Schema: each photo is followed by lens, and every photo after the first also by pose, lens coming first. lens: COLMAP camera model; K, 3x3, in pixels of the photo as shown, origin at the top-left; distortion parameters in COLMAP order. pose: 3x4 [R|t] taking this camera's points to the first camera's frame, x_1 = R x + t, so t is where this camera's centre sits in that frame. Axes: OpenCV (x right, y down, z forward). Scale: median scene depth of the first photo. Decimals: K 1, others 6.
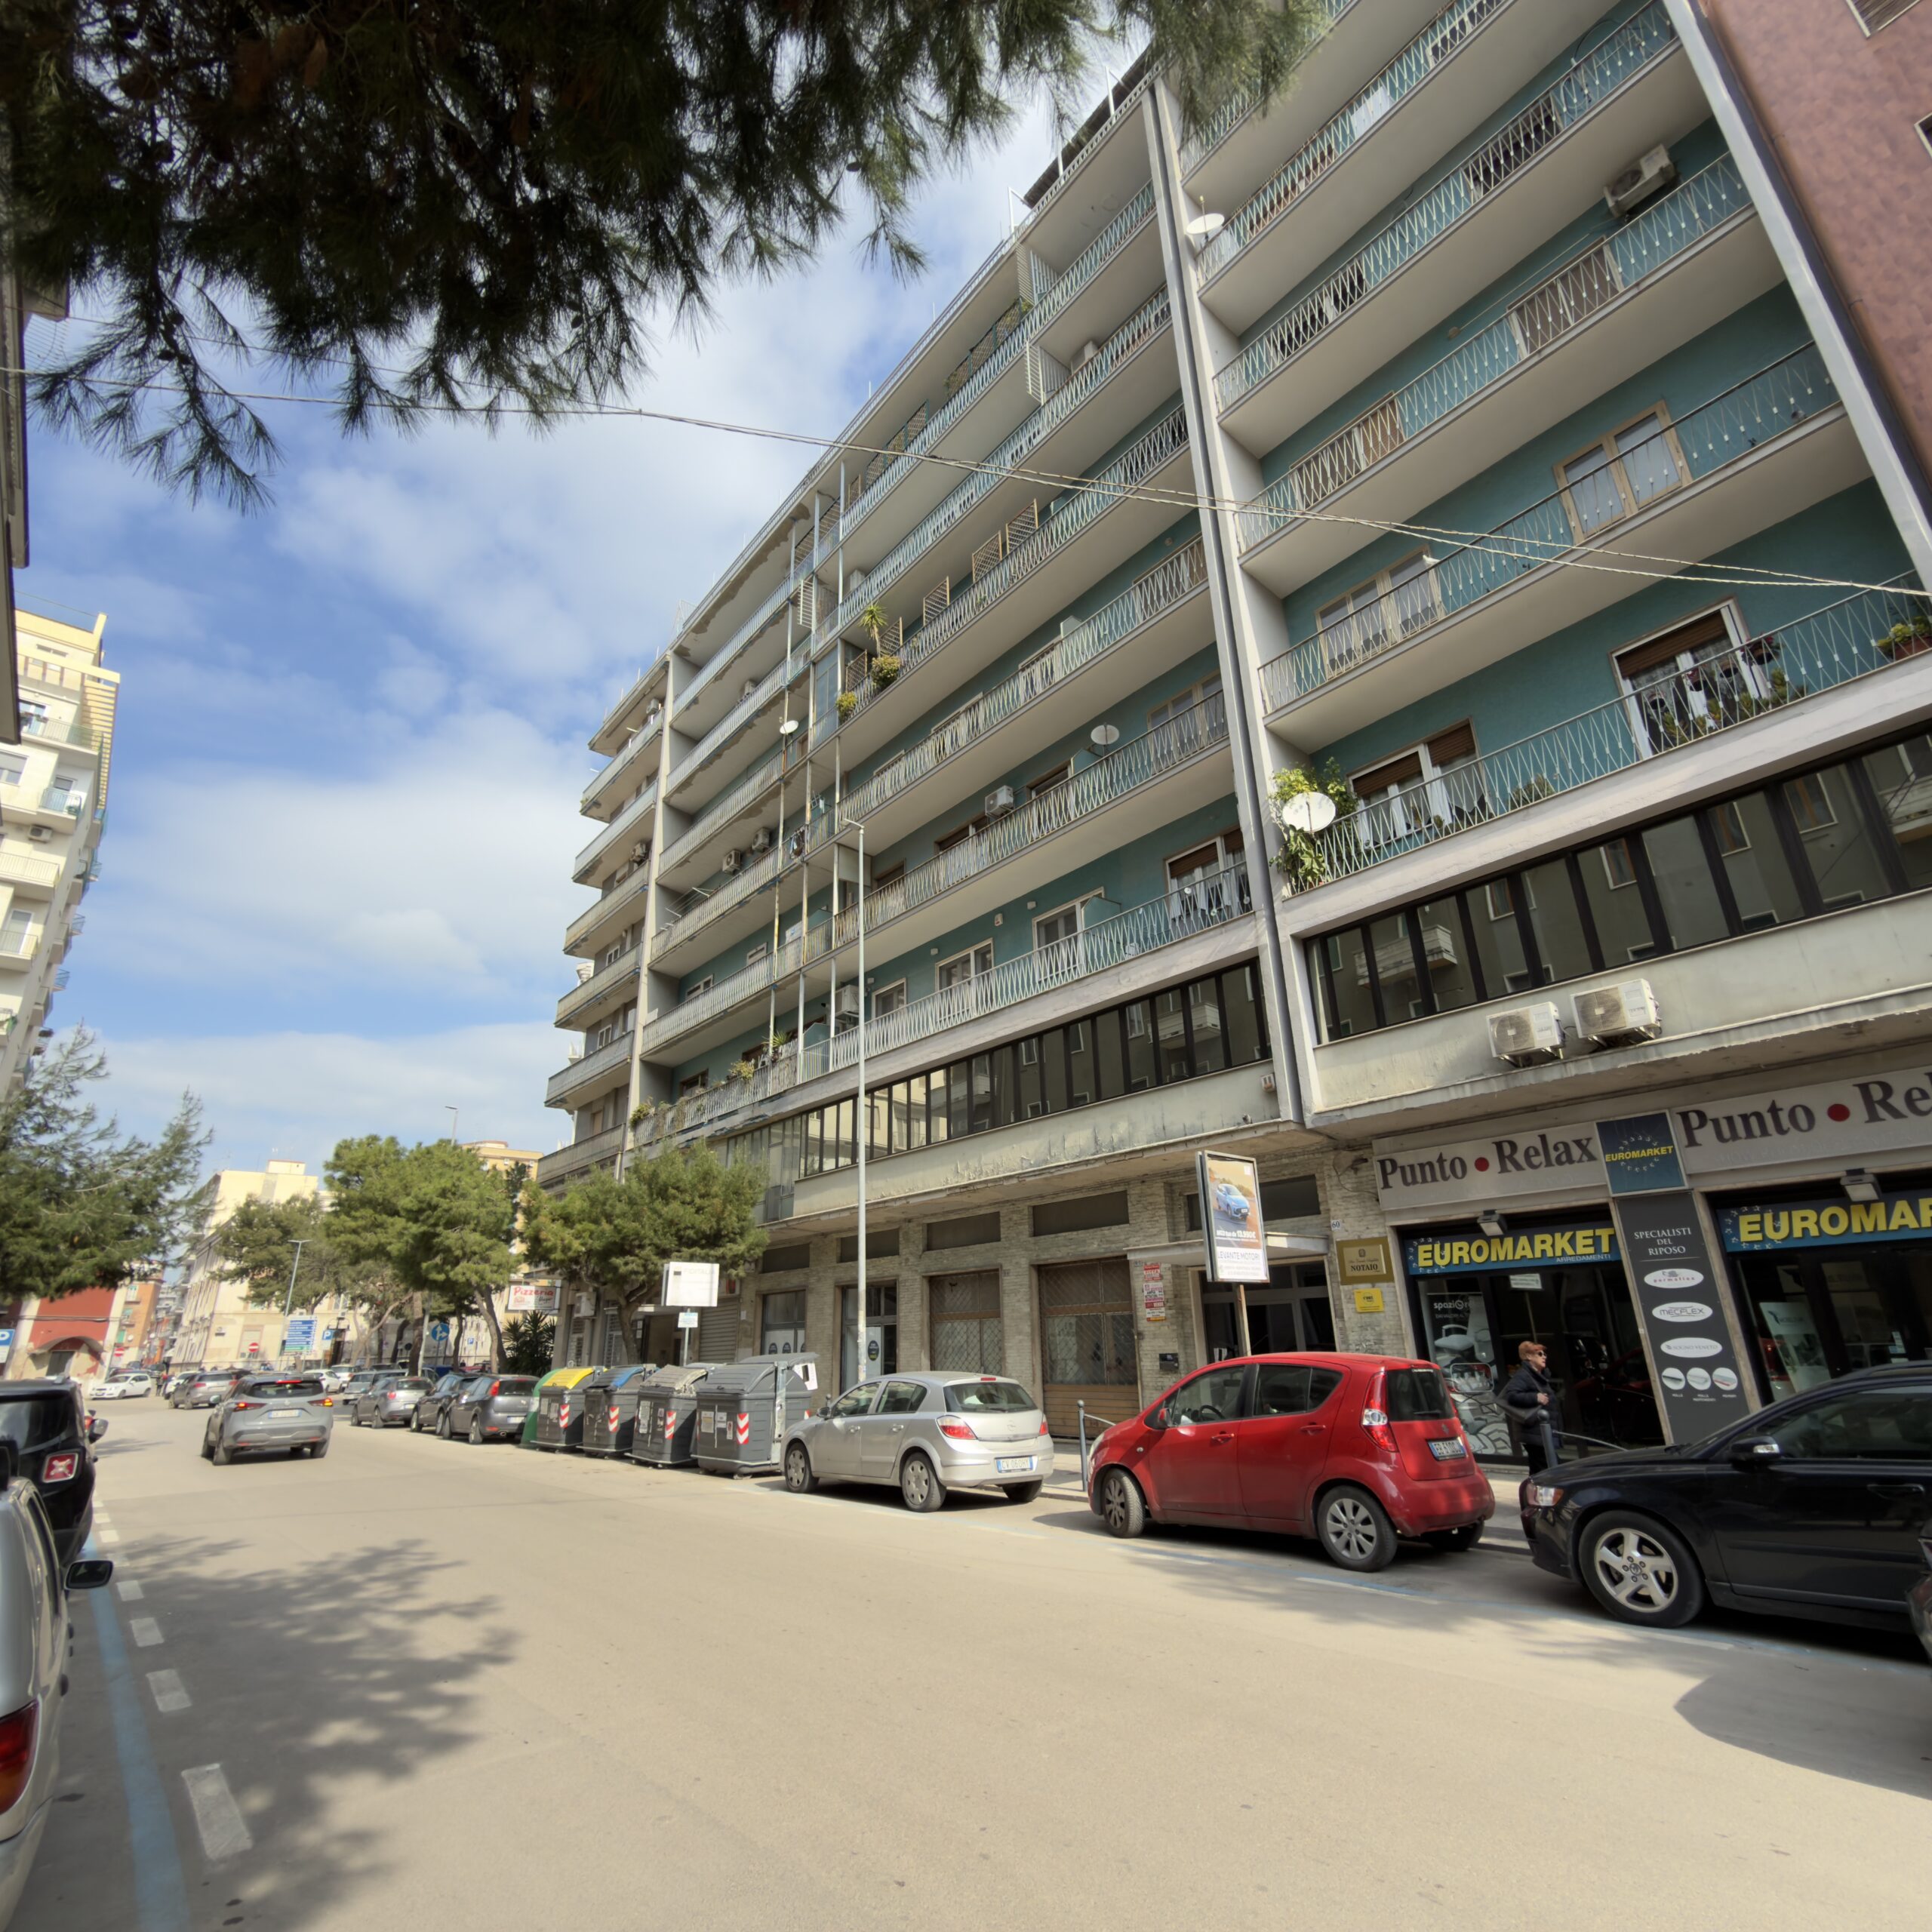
lens RADIAL K [[1023.3, 0, 962.6], [0, 1023.3, 965.0], [0, 0, 1]] dist [-0.000143, -0.000229]
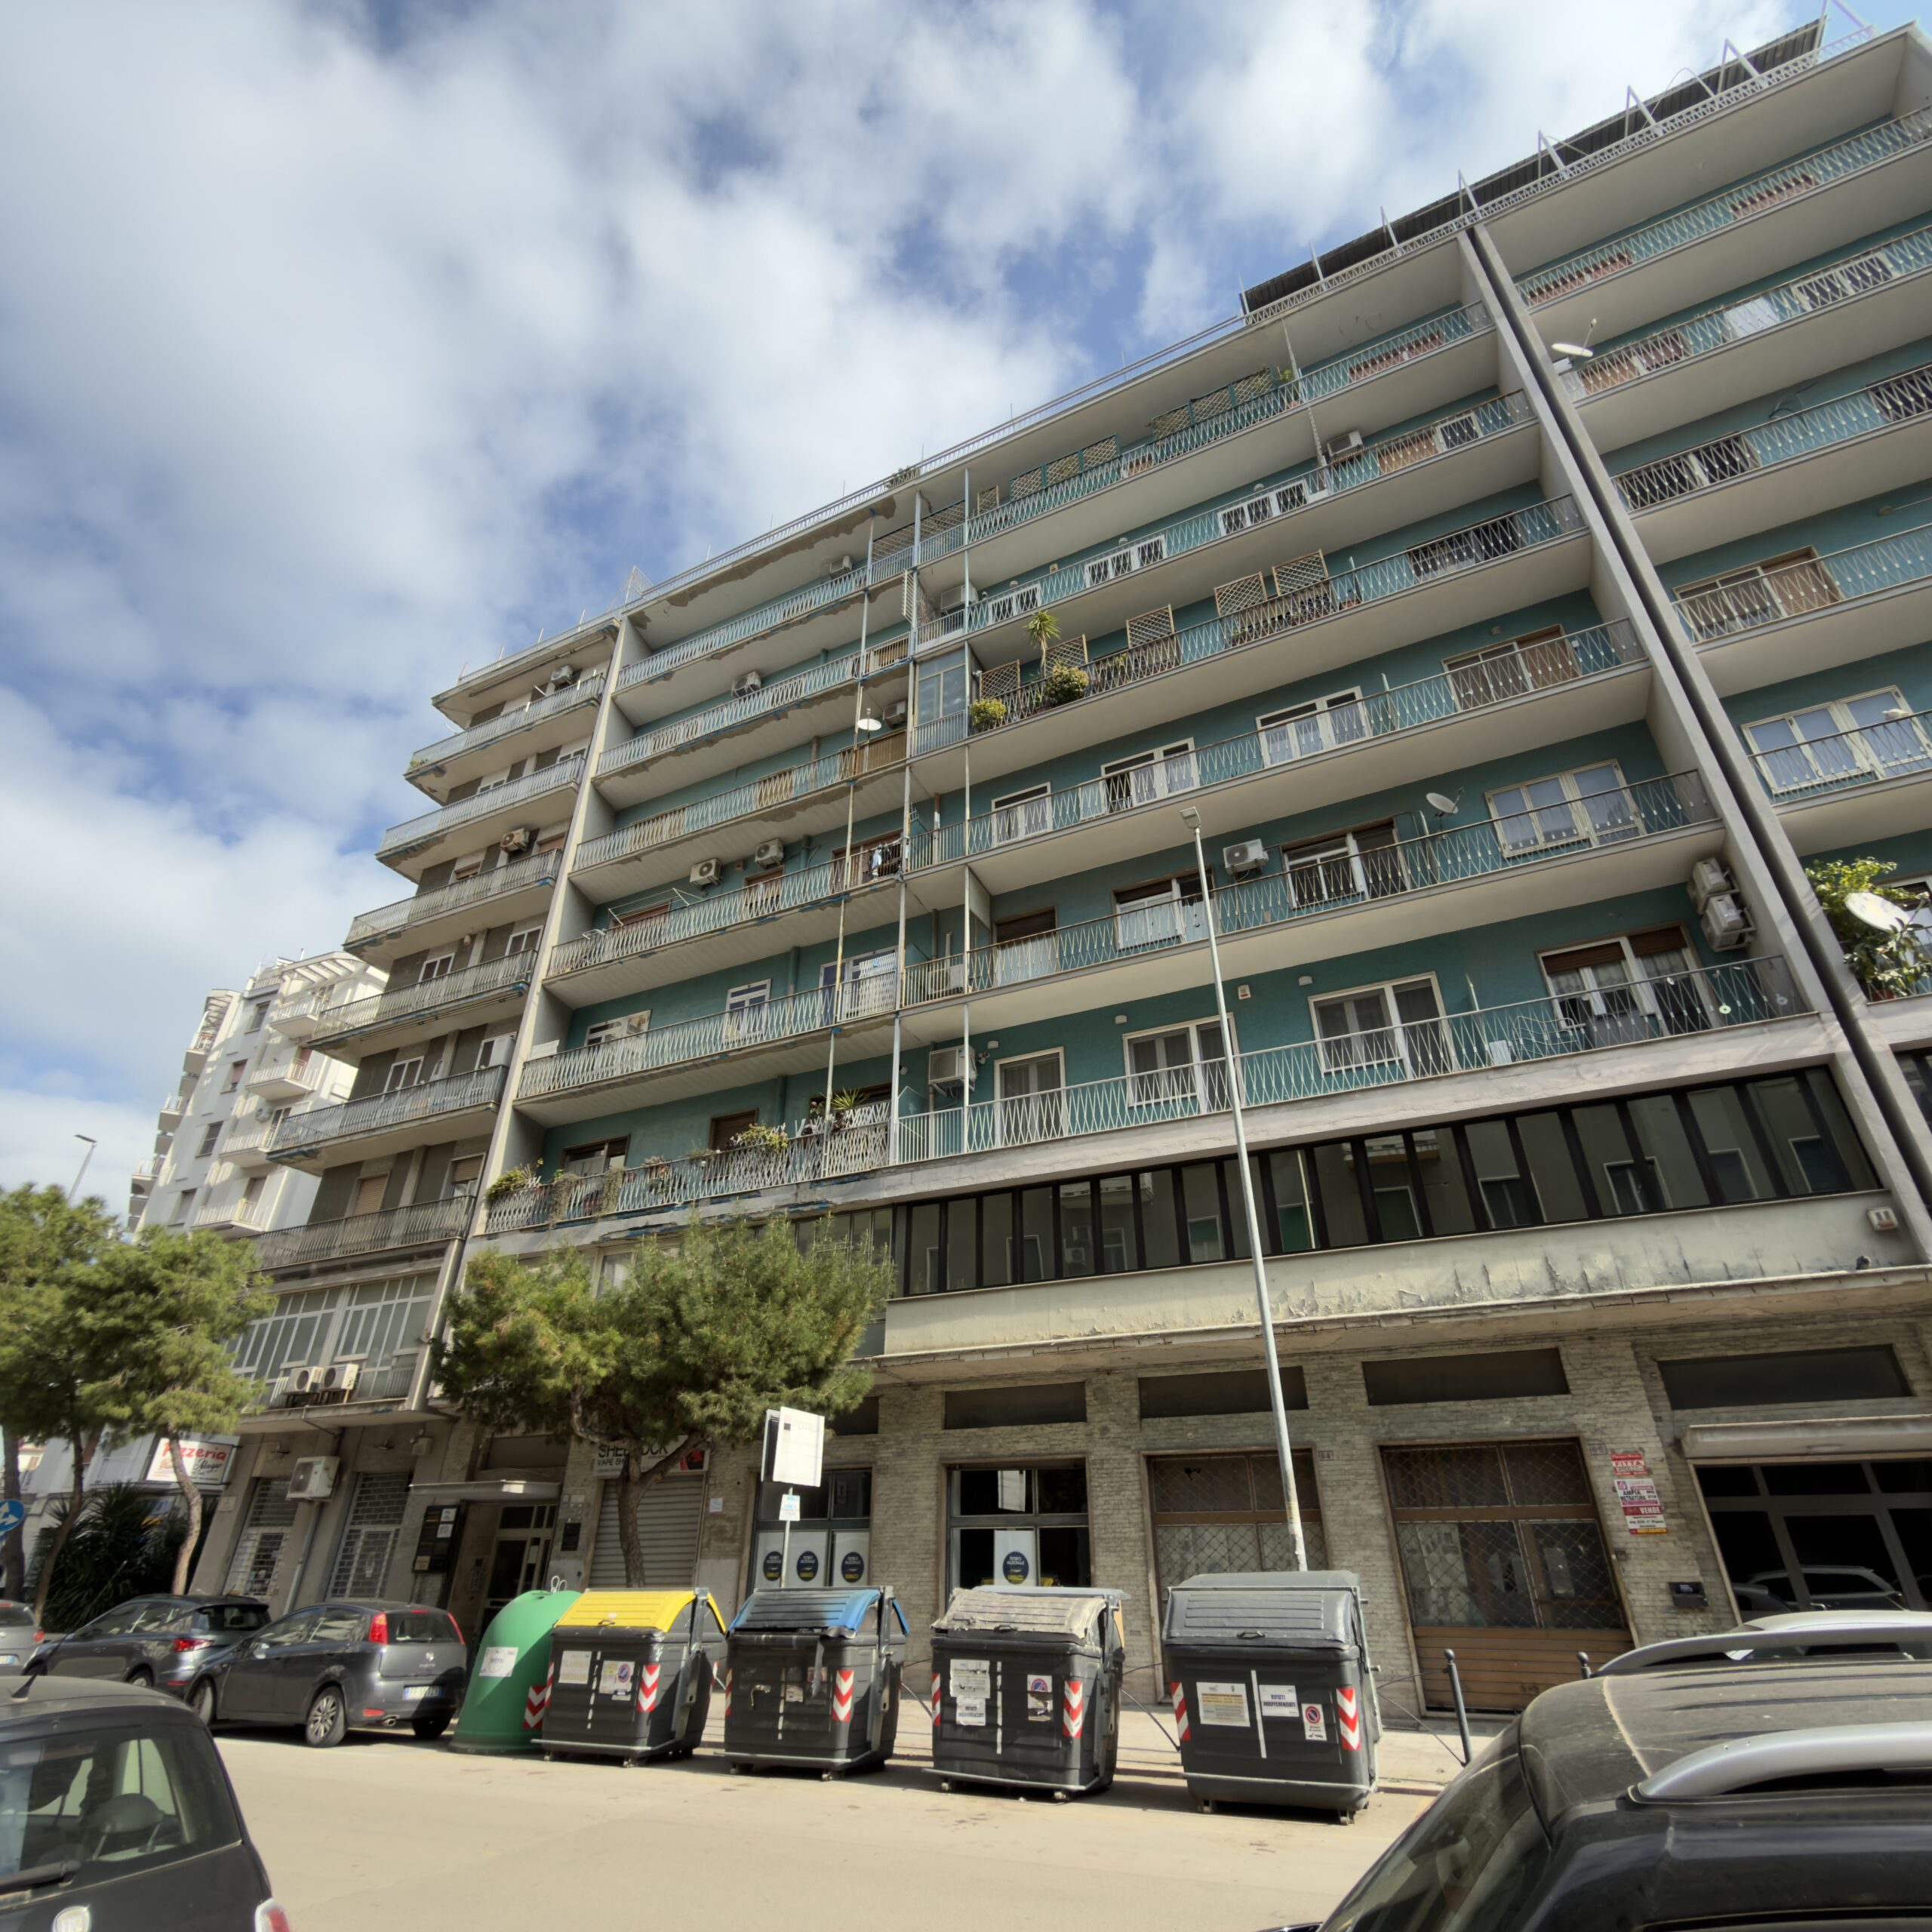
lens RADIAL K [[1023.3, 0, 970.6], [0, 1023.3, 969.9], [0, 0, 1]] dist [-0.000143, -0.000229]
pose [[0.907509, 0.228731, 0.352291, -0.433504], [-0.164700, 0.965335, -0.202491, 0.132902], [-0.386395, 0.125740, 0.913722, 0.333406]]
